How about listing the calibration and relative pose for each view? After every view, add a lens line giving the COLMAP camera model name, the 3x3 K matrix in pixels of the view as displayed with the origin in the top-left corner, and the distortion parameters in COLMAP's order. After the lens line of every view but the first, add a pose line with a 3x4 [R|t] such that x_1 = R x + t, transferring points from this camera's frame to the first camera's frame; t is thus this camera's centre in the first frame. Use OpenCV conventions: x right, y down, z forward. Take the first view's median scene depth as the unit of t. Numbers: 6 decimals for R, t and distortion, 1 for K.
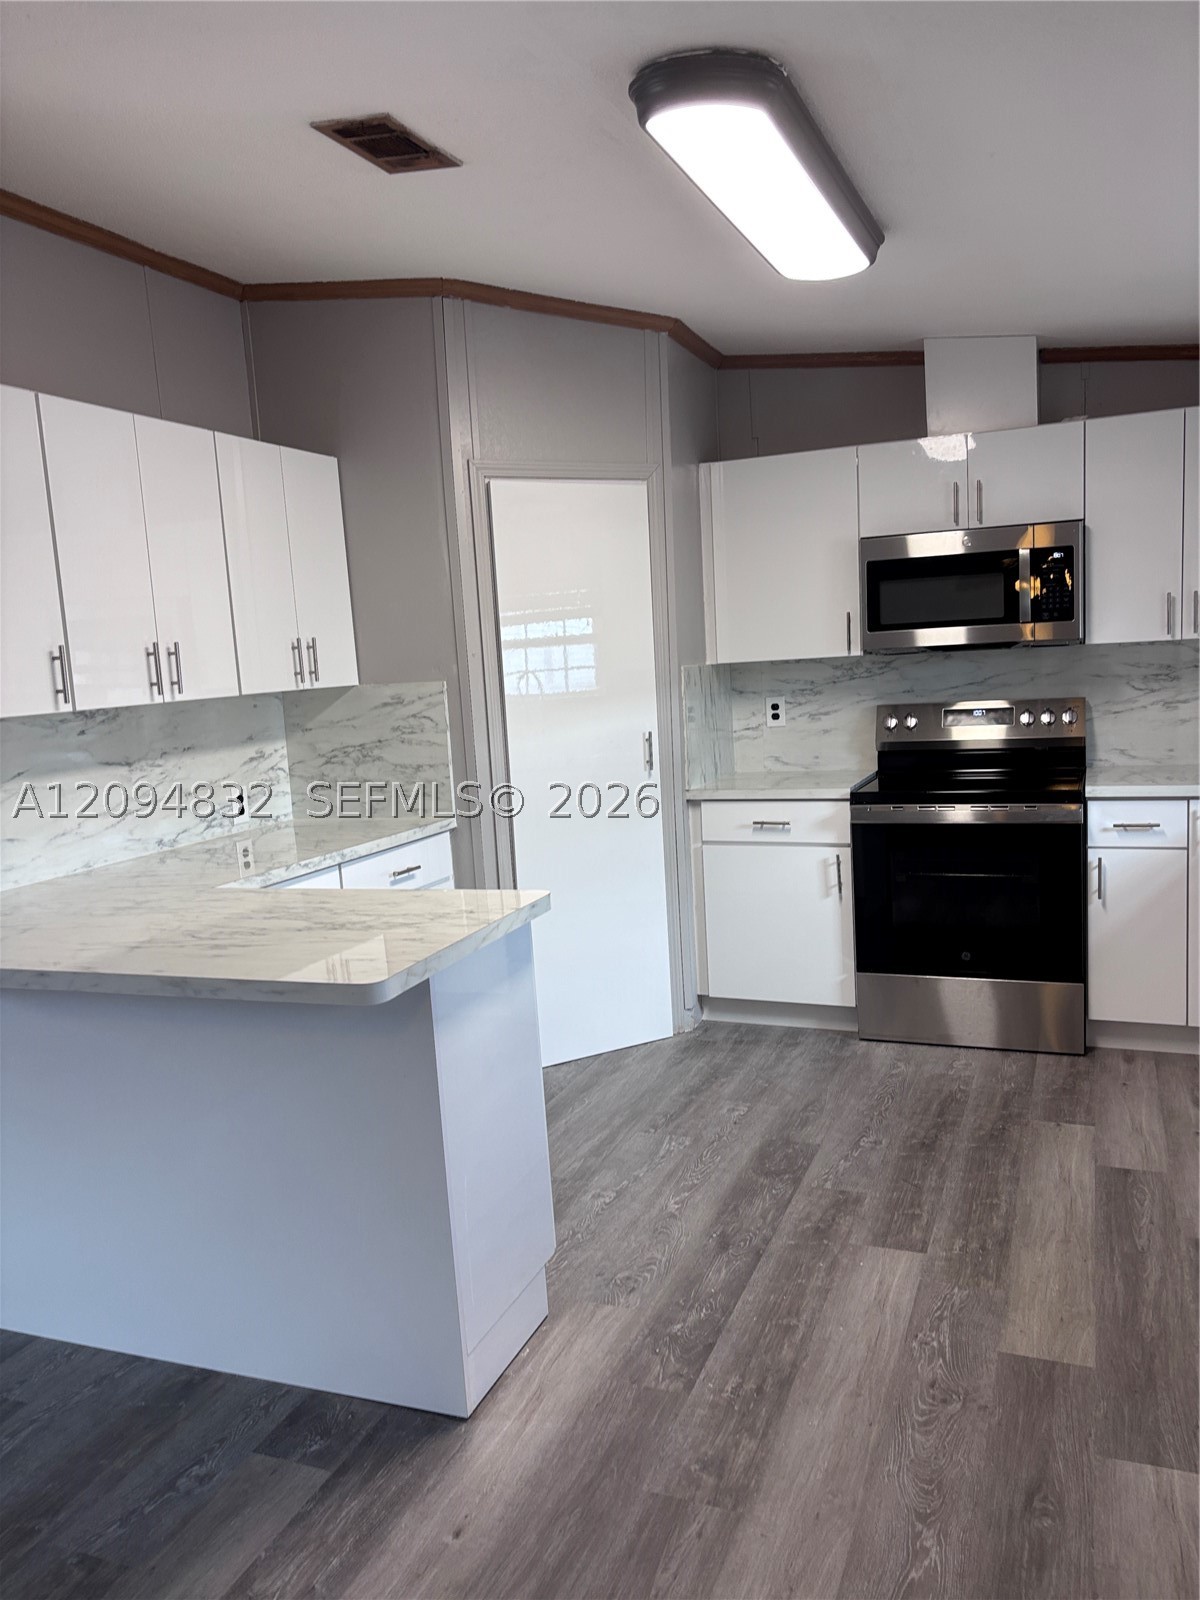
lens RADIAL K [[1211.6, 0, 602.2], [0, 1211.6, 801.6], [0, 0, 1]] dist [0.041514, -0.043687]
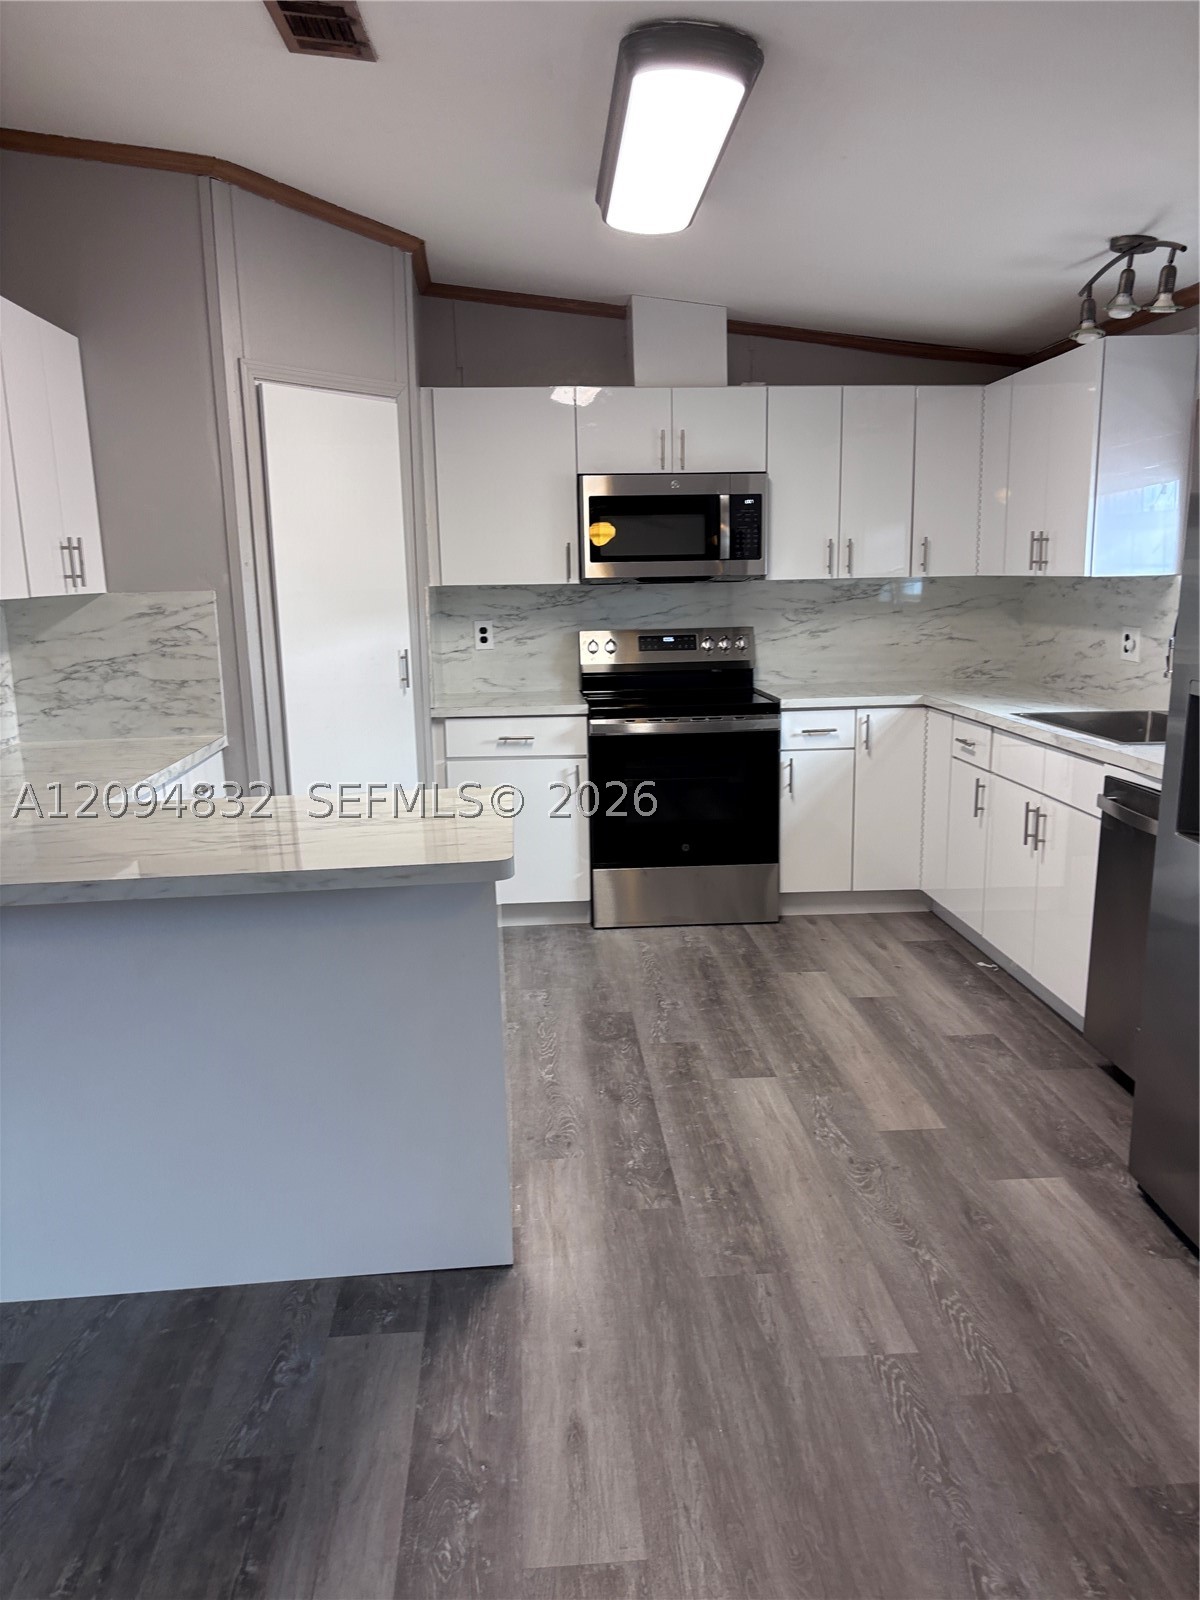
lens RADIAL K [[1211.6, 0, 608.2], [0, 1211.6, 802.7], [0, 0, 1]] dist [0.041514, -0.043687]
pose [[0.896207, -0.043072, 0.441540, -0.292351], [0.021732, 0.998343, 0.053279, 0.022512], [-0.443103, -0.038153, 0.895658, 0.002743]]
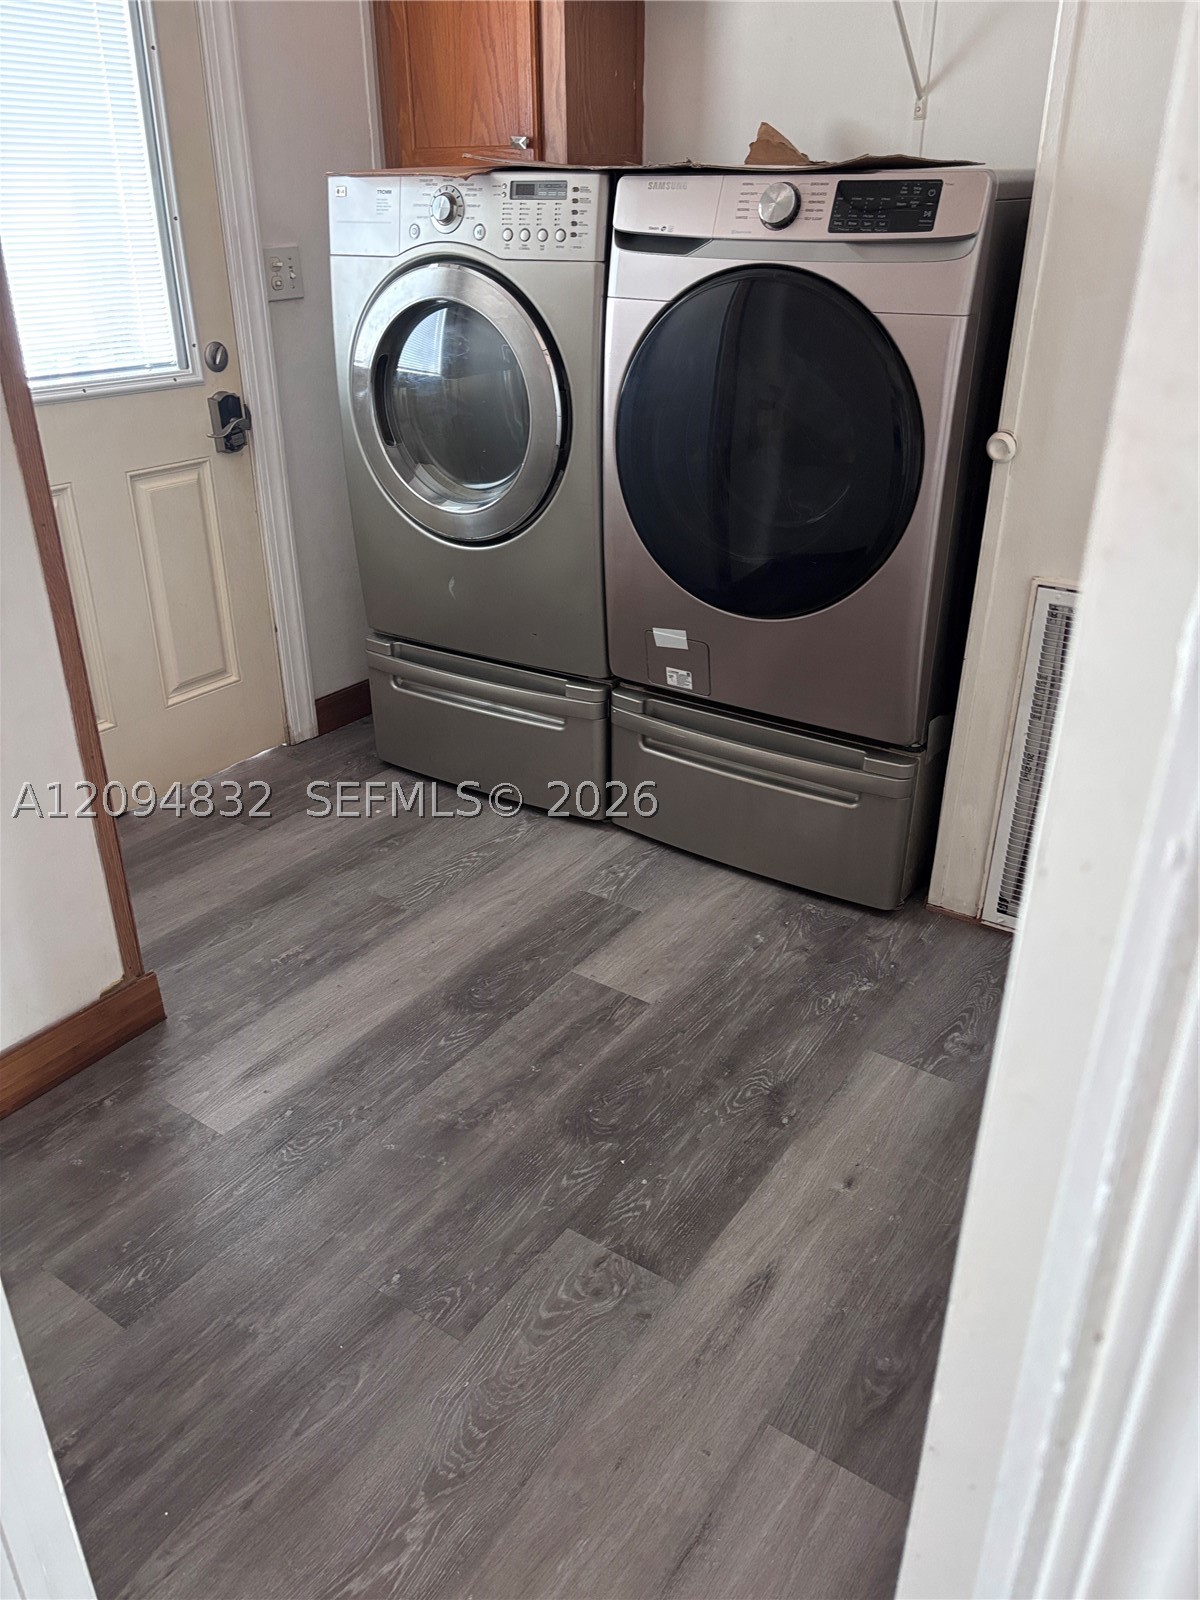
lens RADIAL K [[1211.6, 0, 600.1], [0, 1211.6, 800.4], [0, 0, 1]] dist [0.041514, -0.043687]
pose [[-0.972253, -0.046155, 0.229332, 0.034993], [0.086627, 0.839613, 0.536232, -0.112589], [-0.217300, 0.541220, -0.812319, 1.107142]]
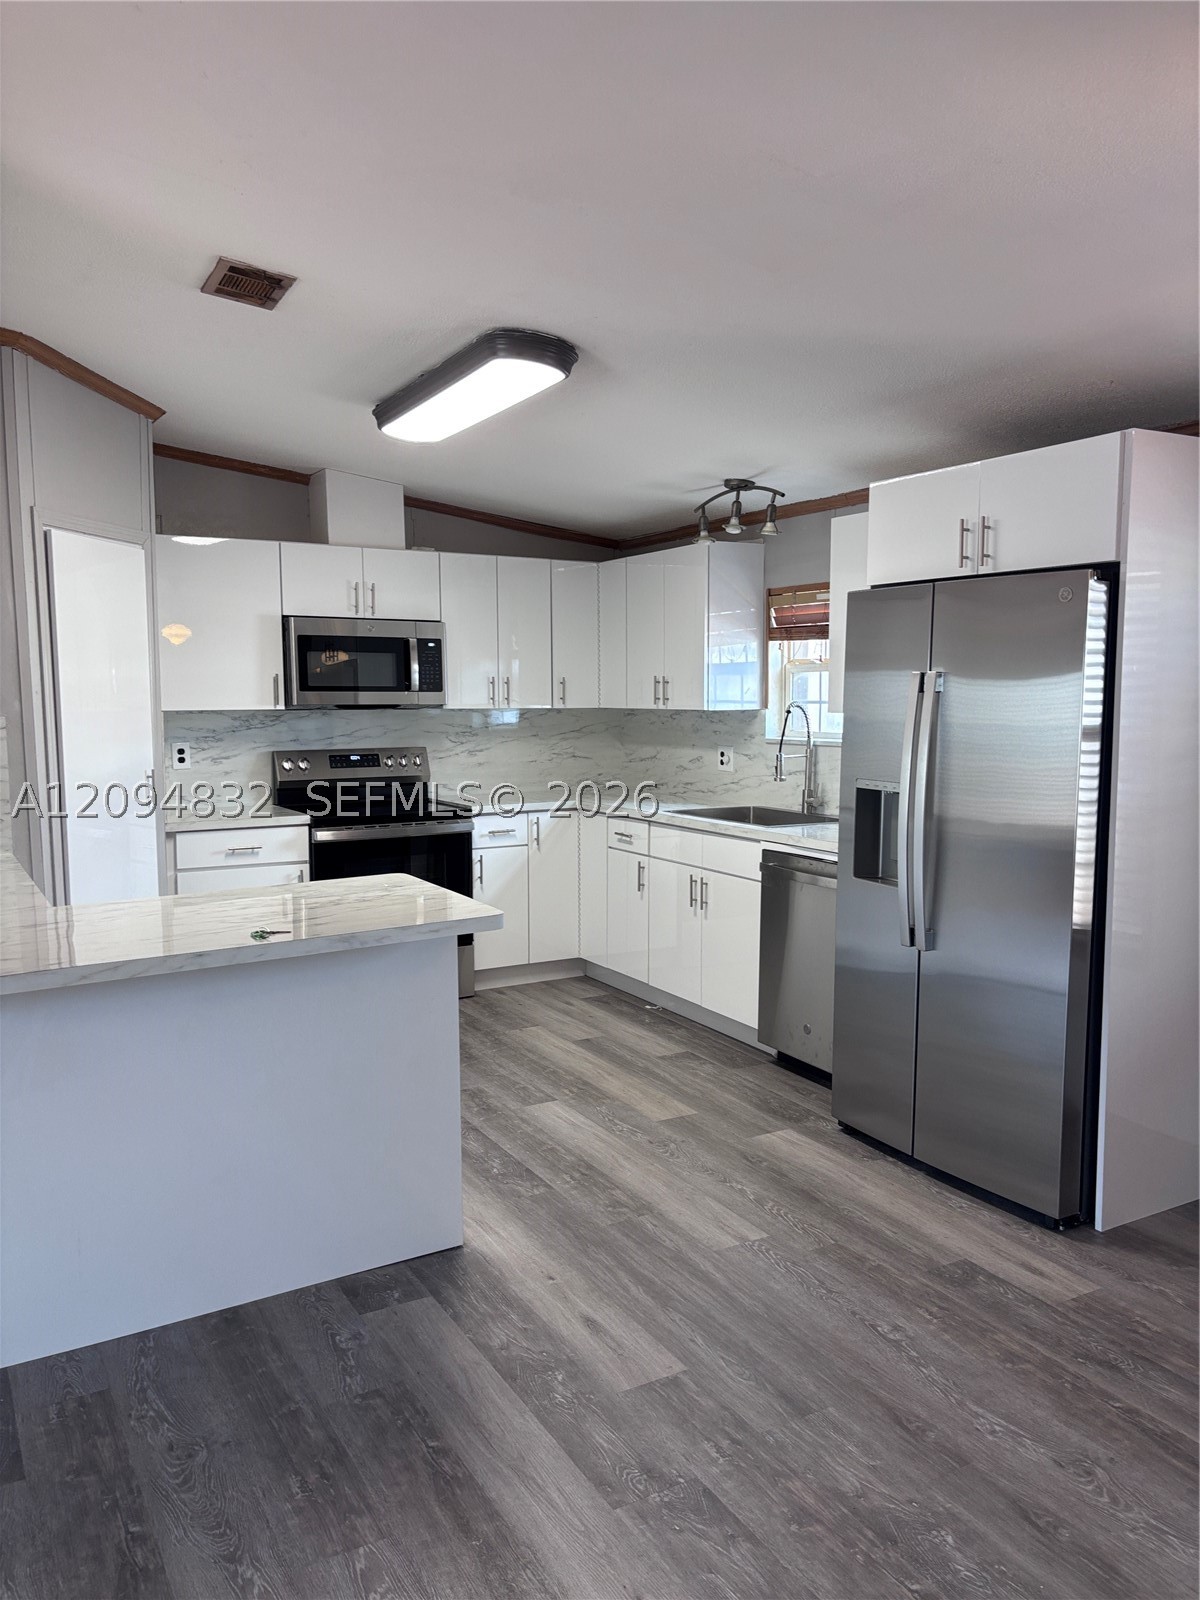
lens RADIAL K [[1211.6, 0, 606.2], [0, 1211.6, 793.0], [0, 0, 1]] dist [0.041514, -0.043687]
pose [[0.616936, -0.013961, 0.786889, -0.642085], [0.064837, 0.997345, -0.033139, 0.029830], [-0.784338, 0.071464, 0.616204, -0.009243]]
